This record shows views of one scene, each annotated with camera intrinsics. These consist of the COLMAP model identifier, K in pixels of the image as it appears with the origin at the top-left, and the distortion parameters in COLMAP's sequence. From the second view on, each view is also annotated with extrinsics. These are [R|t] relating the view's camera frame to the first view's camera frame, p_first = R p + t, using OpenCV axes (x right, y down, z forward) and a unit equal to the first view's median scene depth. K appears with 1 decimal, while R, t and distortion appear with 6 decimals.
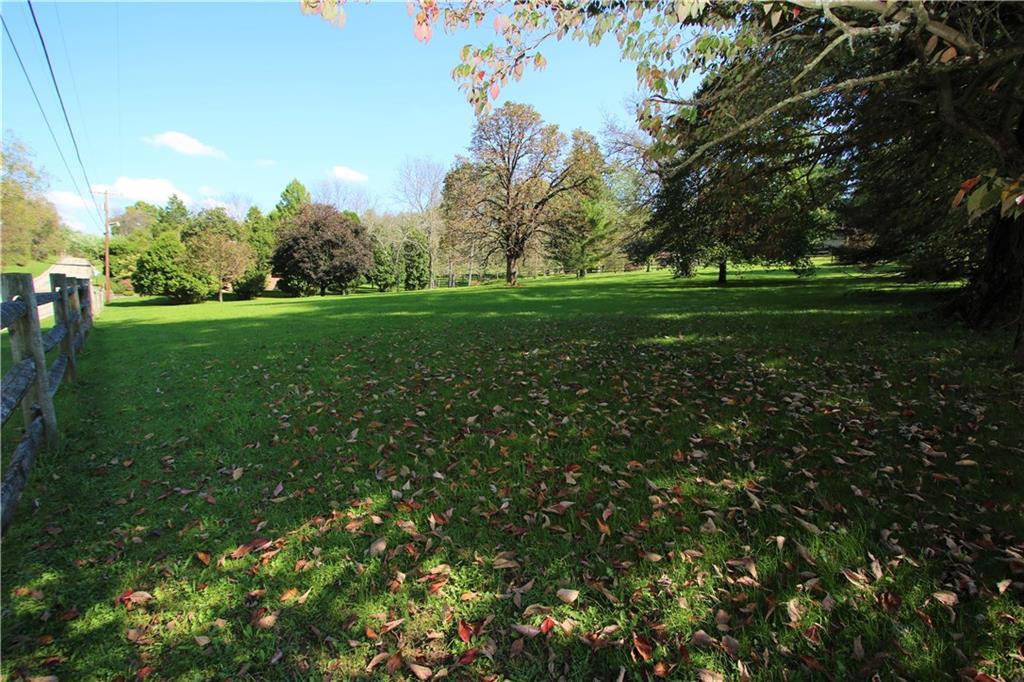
lens RADIAL K [[482.0, 0, 512.0], [0, 482.0, 341.0], [0, 0, 1]] dist [-0.014991, 0.000461]
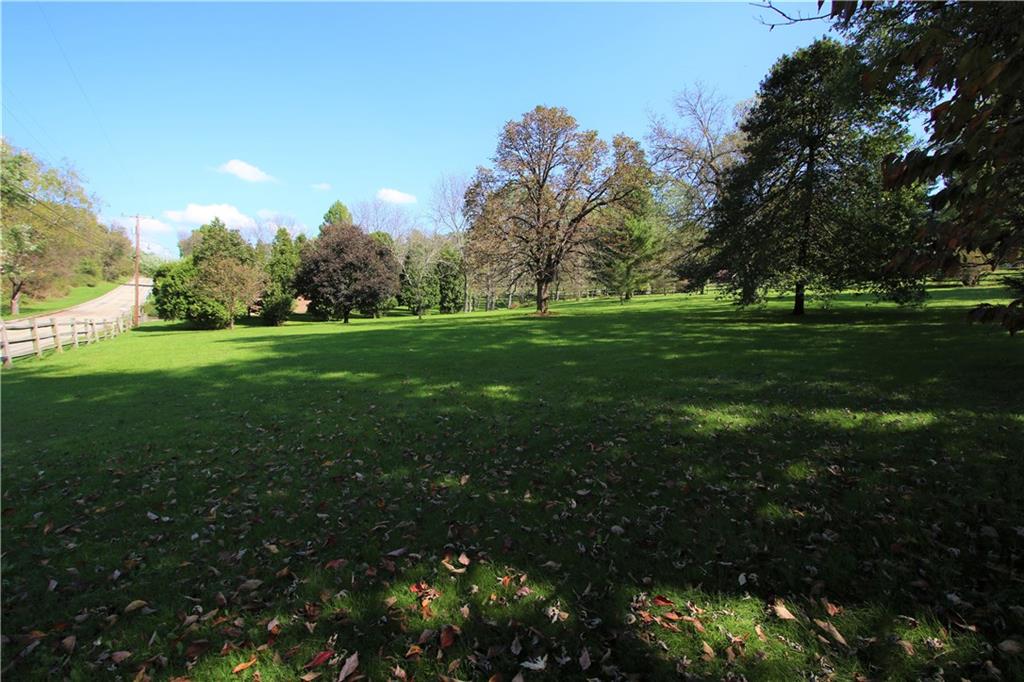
lens RADIAL K [[482.0, 0, 512.0], [0, 482.0, 341.0], [0, 0, 1]] dist [-0.014991, 0.000461]
pose [[0.994979, 0.009376, -0.099646, 0.026847], [-0.013054, 0.999255, -0.036325, -0.027144], [0.099232, 0.037443, 0.994360, 0.103887]]
